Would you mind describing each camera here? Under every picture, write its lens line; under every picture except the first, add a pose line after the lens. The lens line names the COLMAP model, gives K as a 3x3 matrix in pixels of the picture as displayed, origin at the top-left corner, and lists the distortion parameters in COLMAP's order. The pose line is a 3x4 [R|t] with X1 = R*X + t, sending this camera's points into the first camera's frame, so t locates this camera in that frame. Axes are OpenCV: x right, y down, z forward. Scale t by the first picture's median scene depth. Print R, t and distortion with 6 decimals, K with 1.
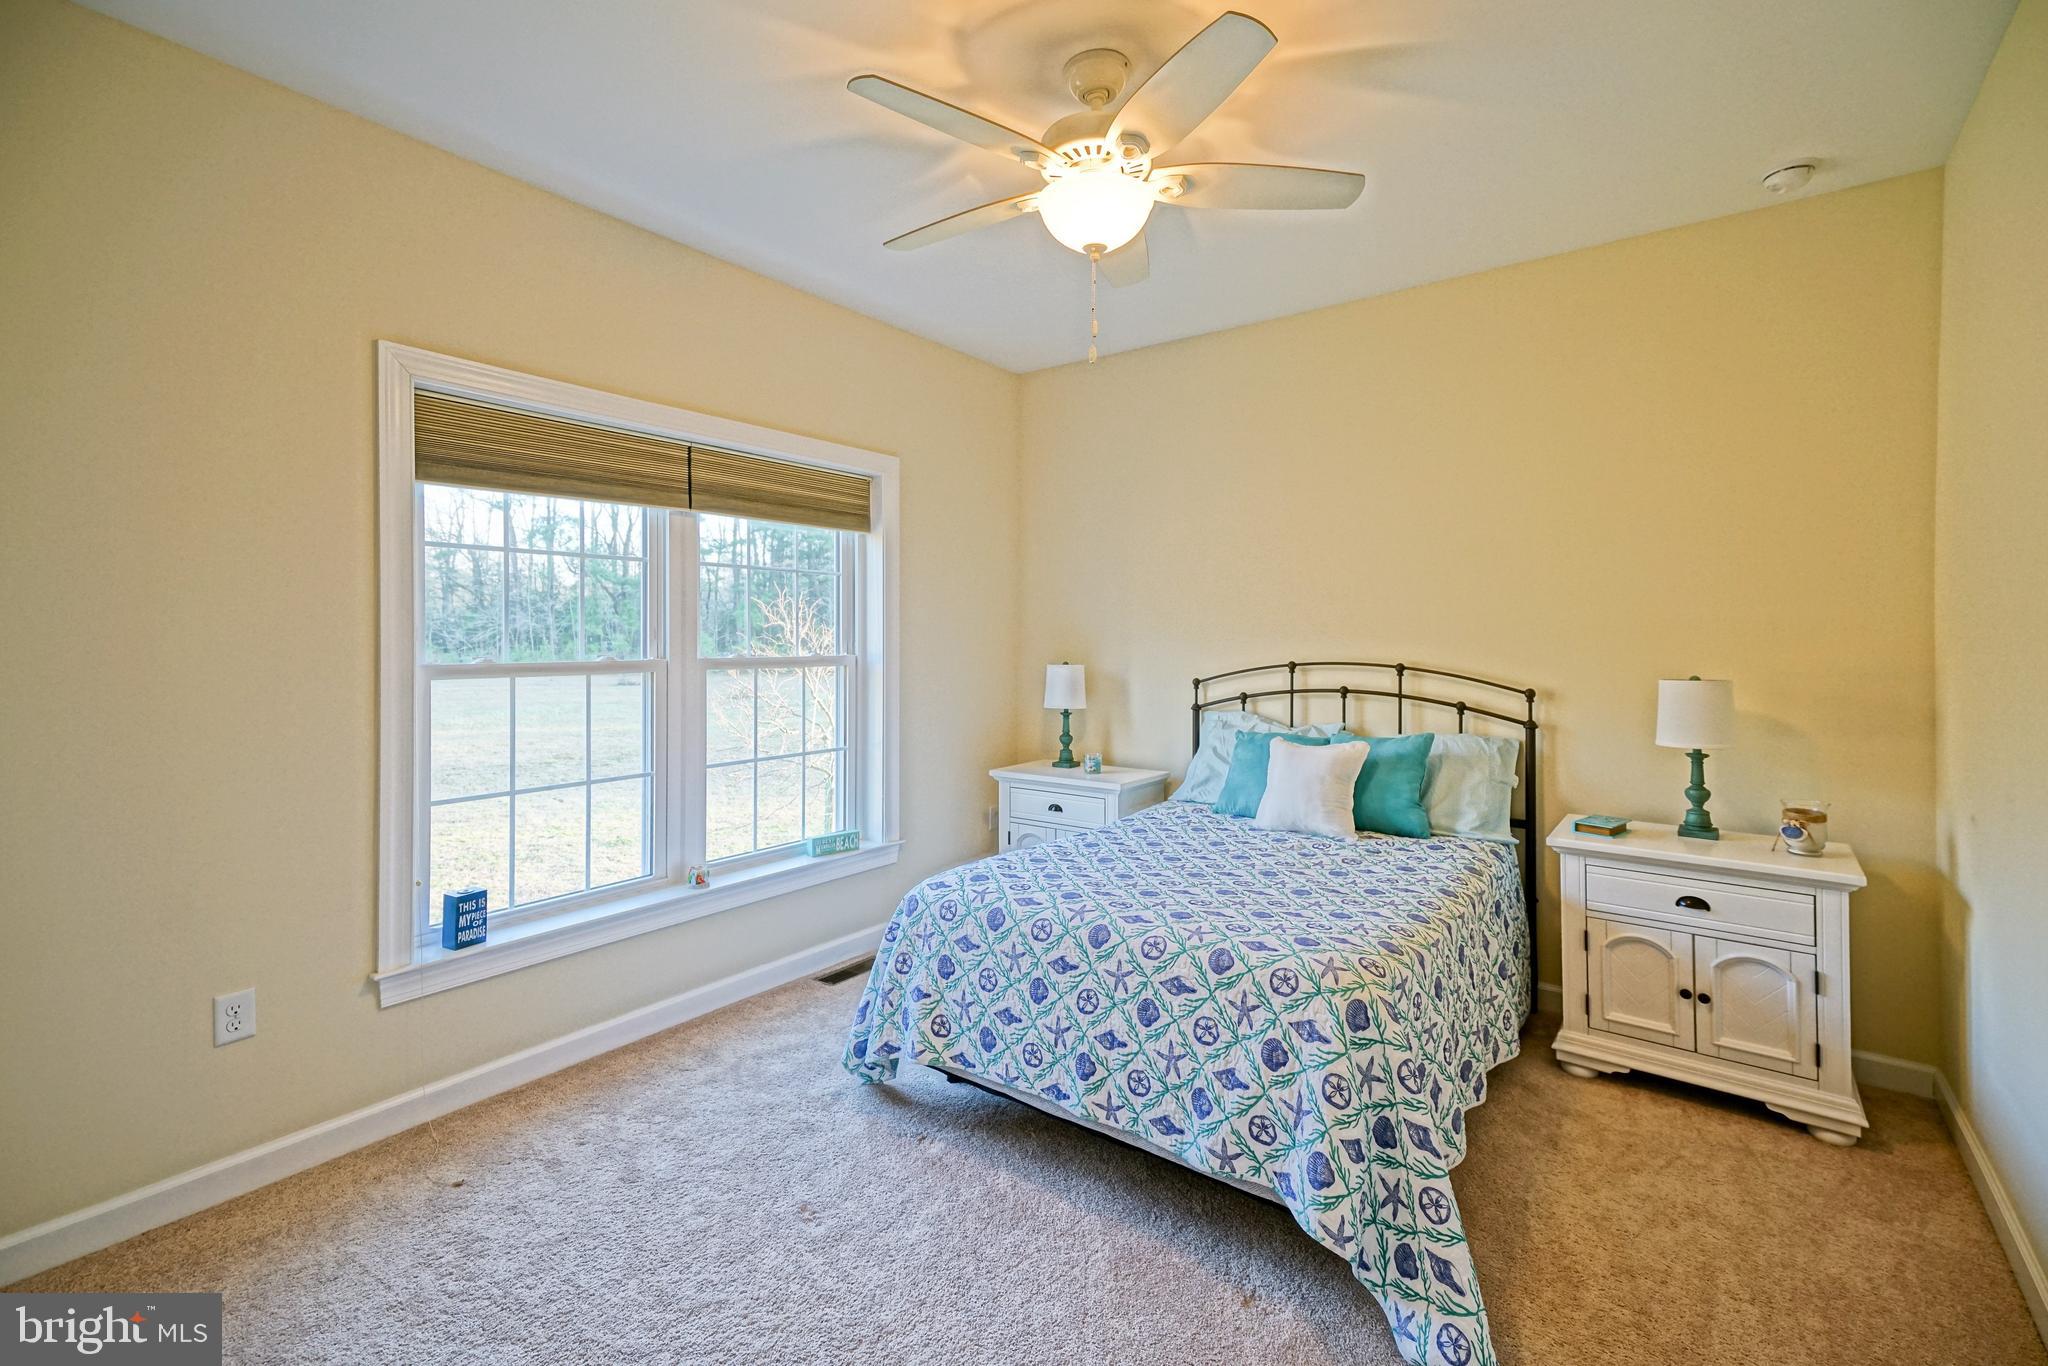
lens RADIAL K [[892.2, 0, 999.0], [0, 892.2, 636.3], [0, 0, 1]] dist [0.000850, -0.000094]
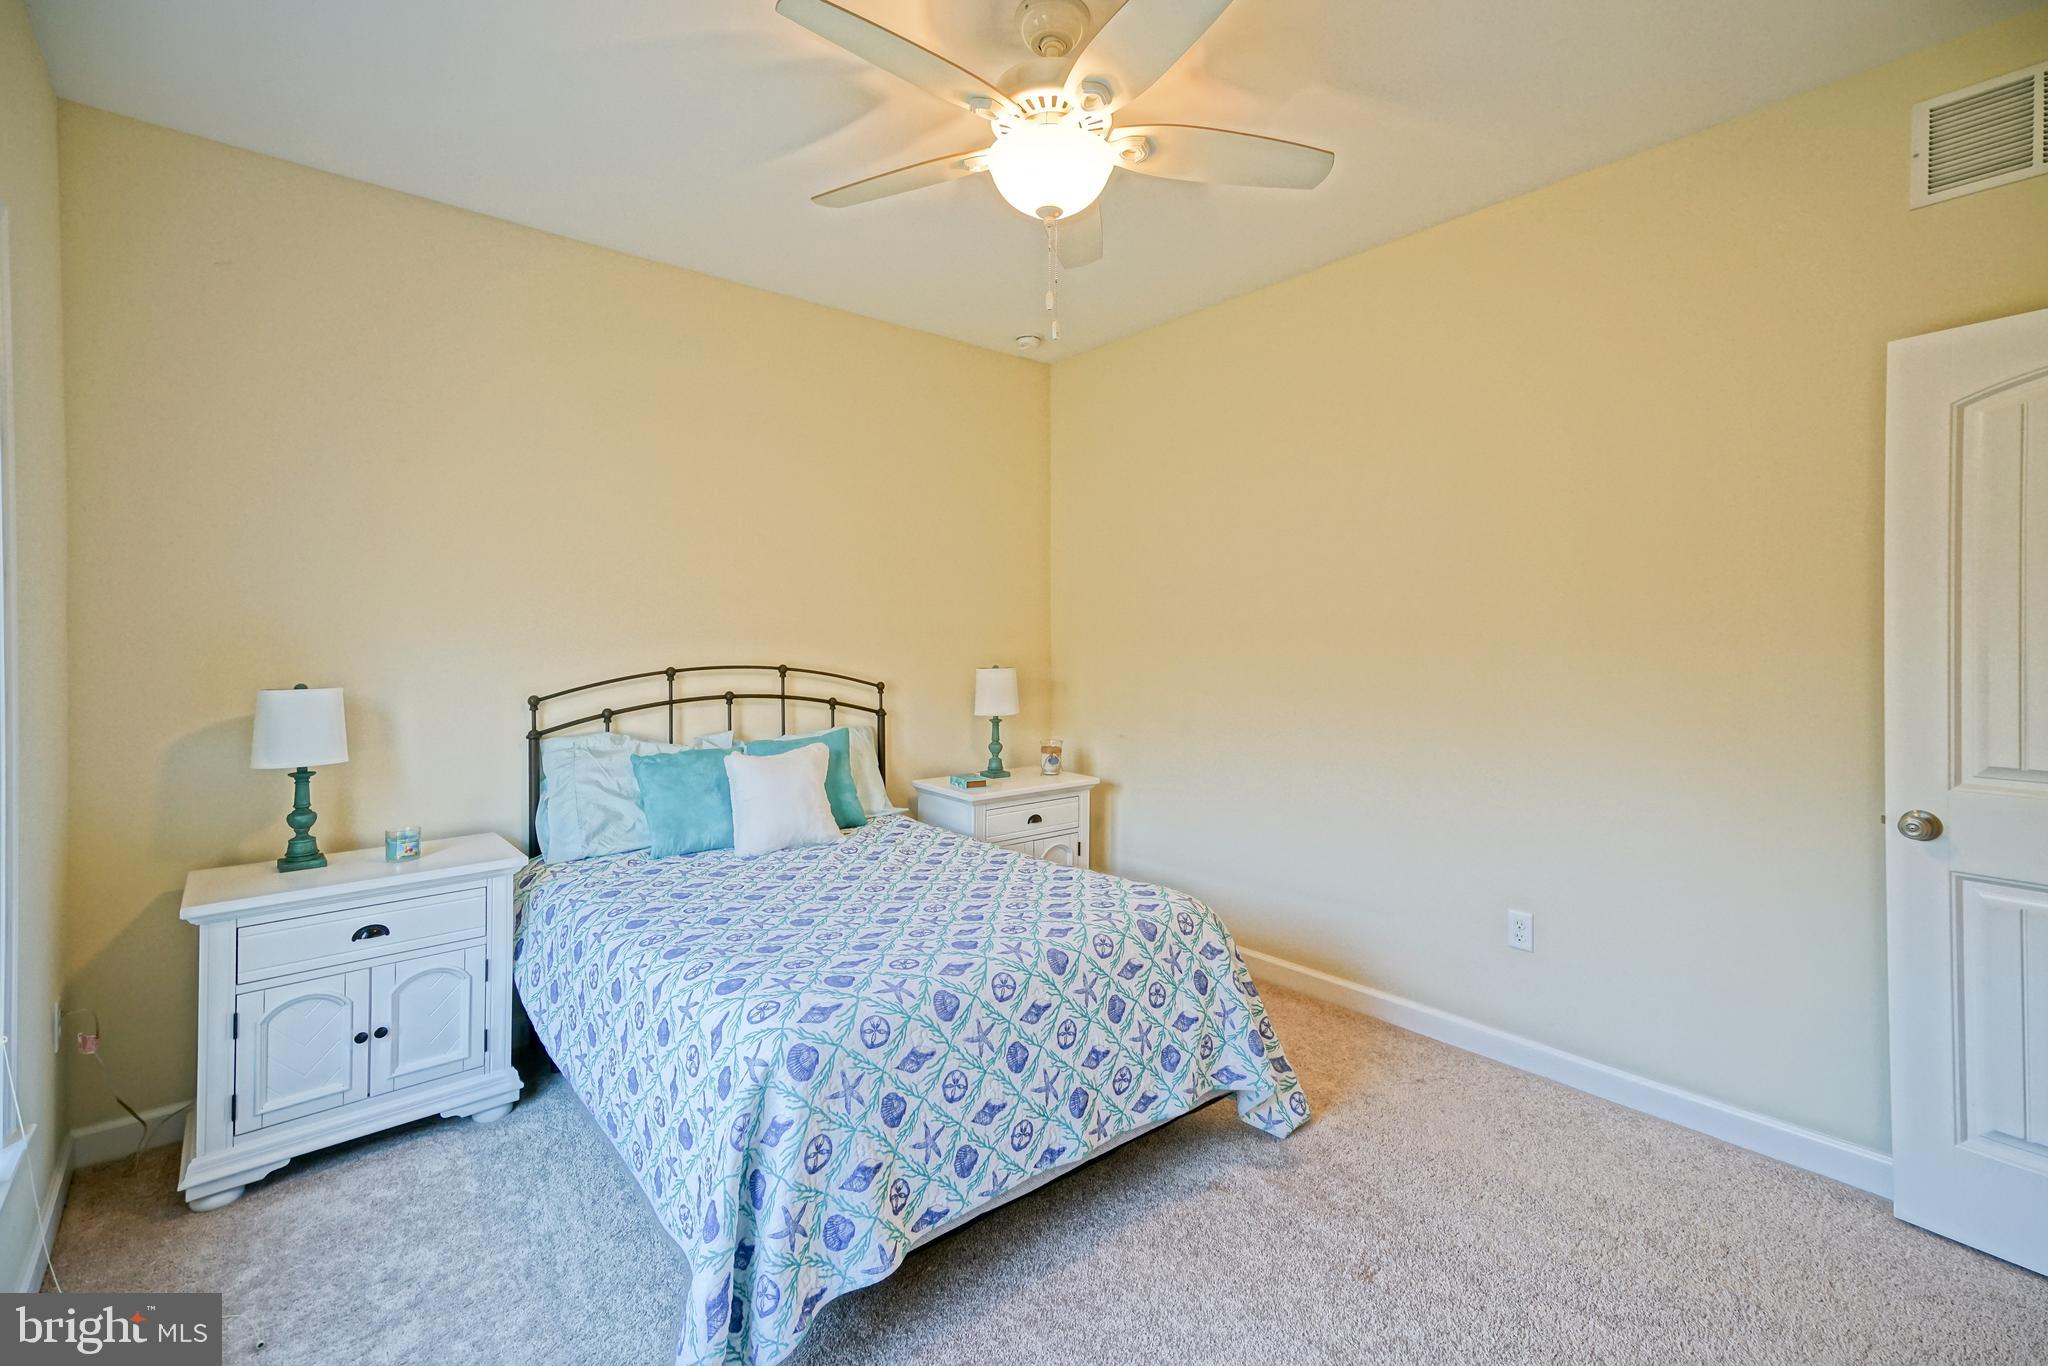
lens RADIAL K [[955.4, 0, 1058.3], [0, 955.4, 628.6], [0, 0, 1]] dist [0.098770, -0.000105]
pose [[0.194712, 0.010256, 0.980807, -0.559869], [0.004655, 0.999924, -0.011380, 0.004683], [-0.980849, 0.006782, 0.194649, 0.510287]]
